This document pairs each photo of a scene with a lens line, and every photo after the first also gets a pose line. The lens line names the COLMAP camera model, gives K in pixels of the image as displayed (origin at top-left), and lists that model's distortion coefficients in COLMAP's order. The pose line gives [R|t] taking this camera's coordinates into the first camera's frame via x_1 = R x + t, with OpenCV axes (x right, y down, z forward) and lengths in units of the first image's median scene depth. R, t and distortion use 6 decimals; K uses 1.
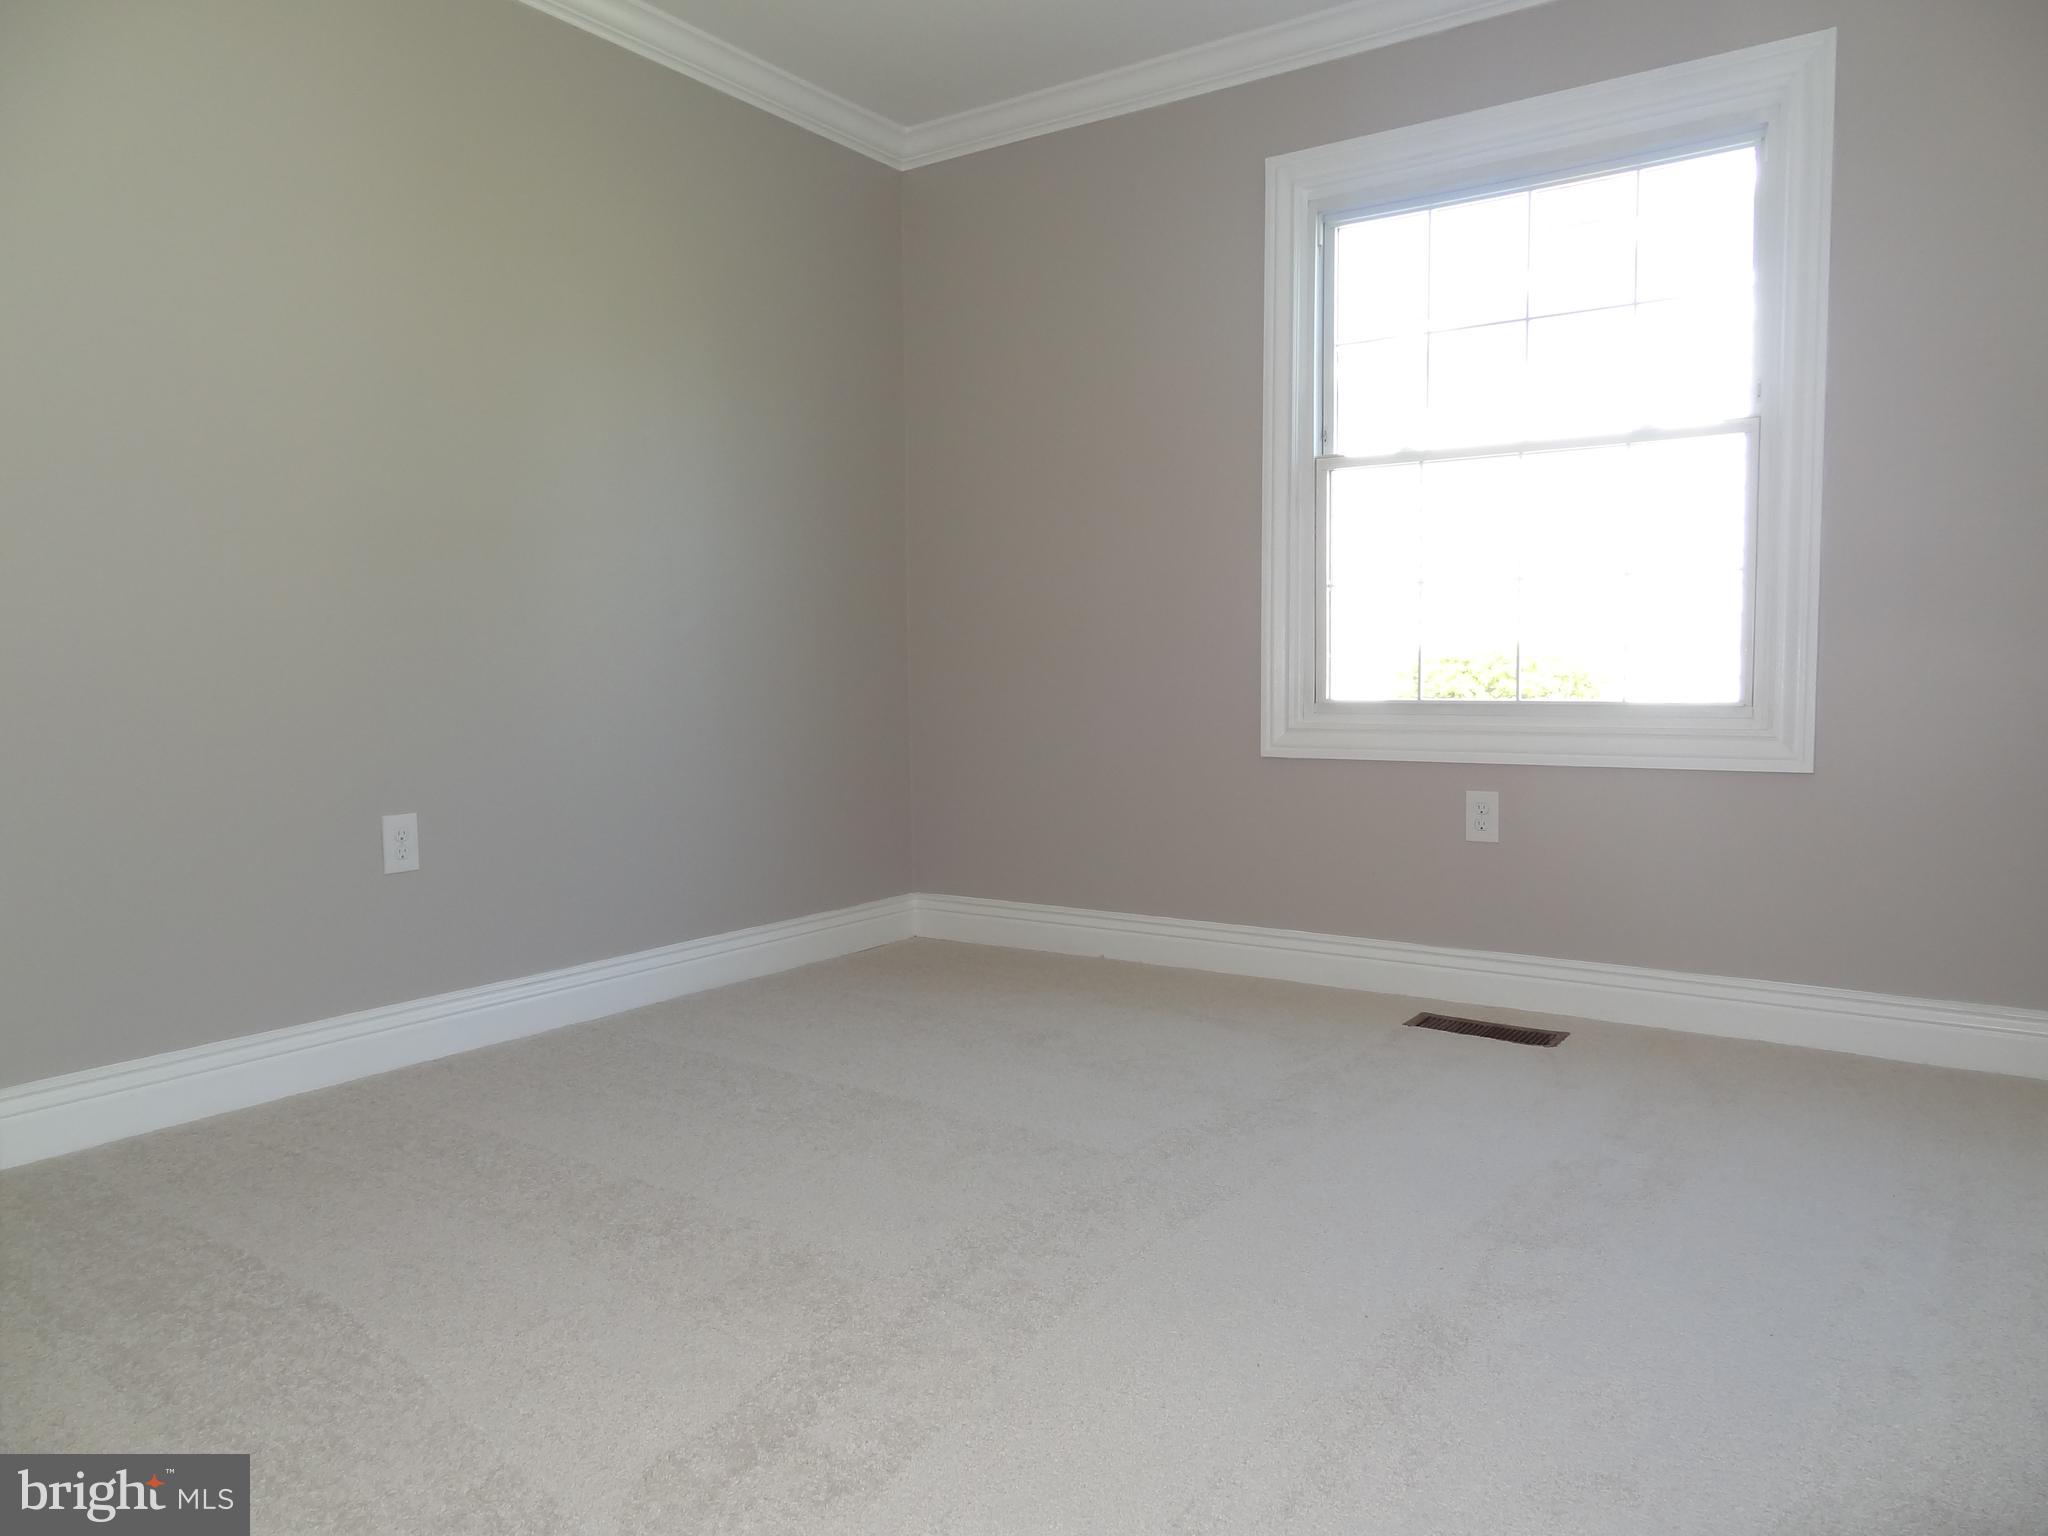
lens RADIAL K [[1440.6, 0, 1024.0], [0, 1440.6, 768.0], [0, 0, 1]] dist [0.027193, -0.000527]
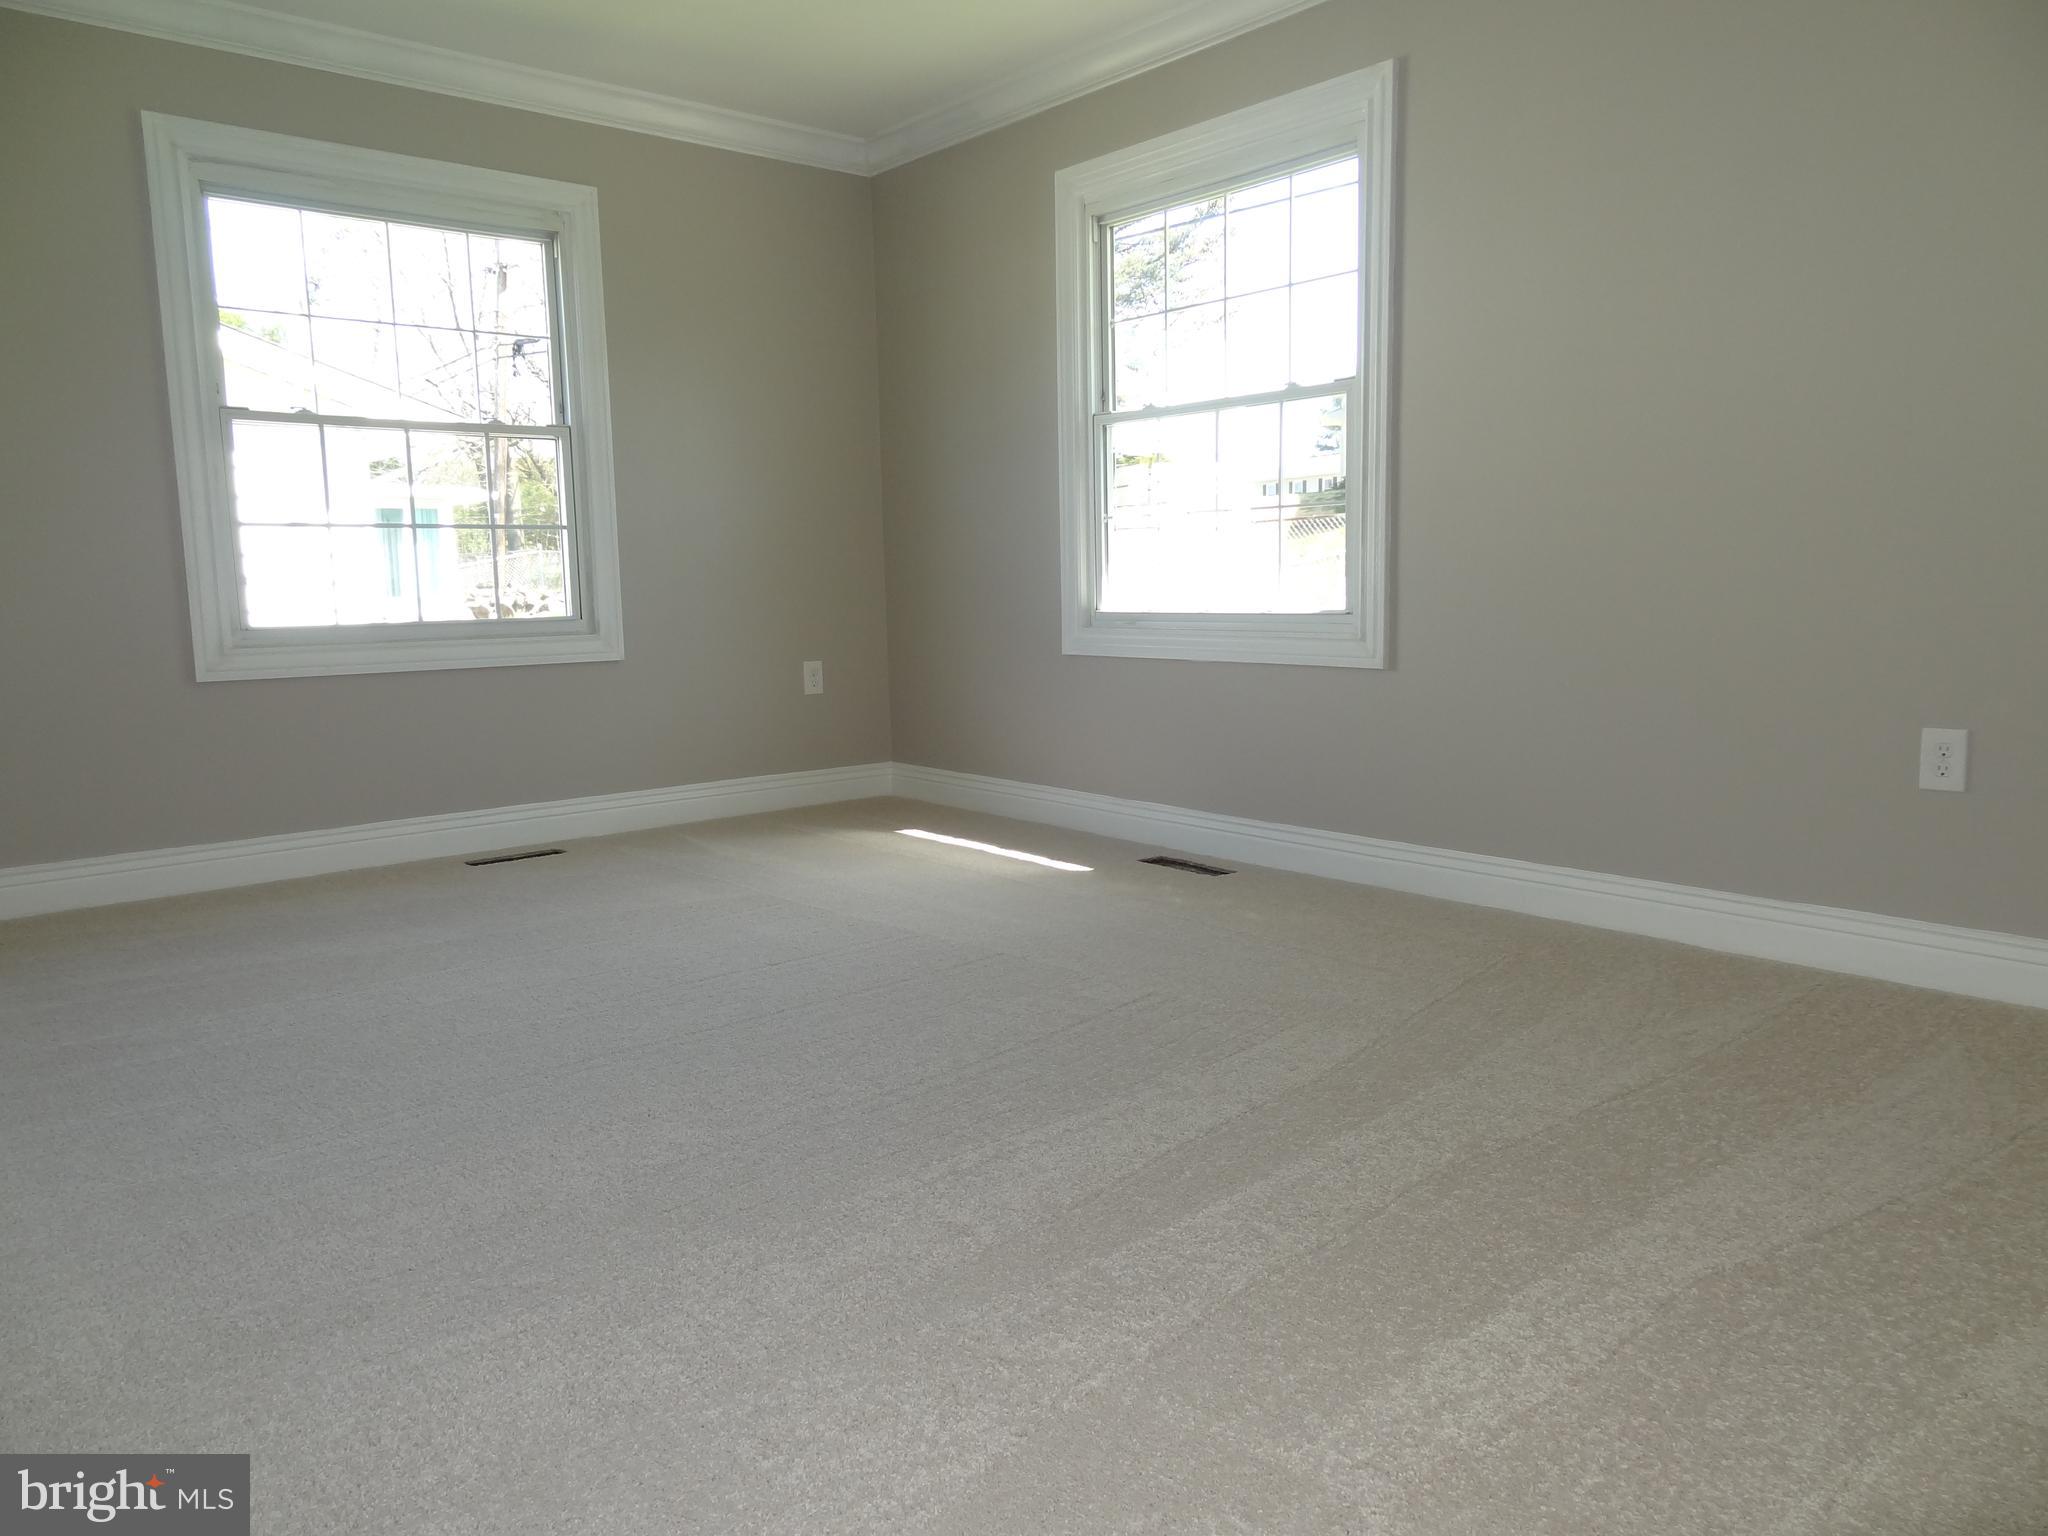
lens RADIAL K [[1440.6, 0, 1024.0], [0, 1440.6, 768.0], [0, 0, 1]] dist [0.027193, -0.000527]
pose [[0.966518, 0.020910, -0.255746, 0.488041], [-0.003141, 0.997564, 0.069691, 0.004517], [0.256581, -0.066555, 0.964229, -0.249930]]
